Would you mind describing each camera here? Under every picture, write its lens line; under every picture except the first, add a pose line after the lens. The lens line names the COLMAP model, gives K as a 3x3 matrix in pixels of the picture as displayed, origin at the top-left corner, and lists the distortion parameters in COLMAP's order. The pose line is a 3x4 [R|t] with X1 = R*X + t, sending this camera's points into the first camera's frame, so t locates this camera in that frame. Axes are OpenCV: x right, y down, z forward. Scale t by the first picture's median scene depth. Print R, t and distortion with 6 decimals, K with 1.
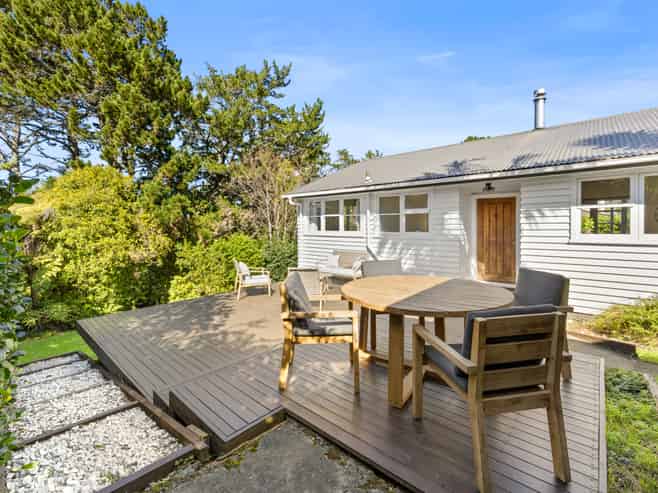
lens RADIAL K [[289.0, 0, 344.7], [0, 289.0, 228.3], [0, 0, 1]] dist [-0.002486, -0.000336]
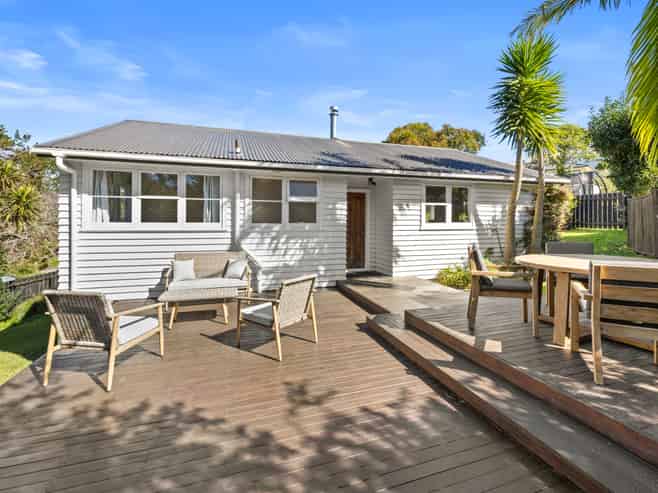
lens RADIAL K [[289.0, 0, 344.7], [0, 289.0, 228.3], [0, 0, 1]] dist [-0.002486, -0.000336]
pose [[0.550742, -0.010247, 0.834612, -0.407523], [0.006675, 0.999947, 0.007872, 0.022505], [-0.834649, 0.001236, 0.550781, 0.397876]]
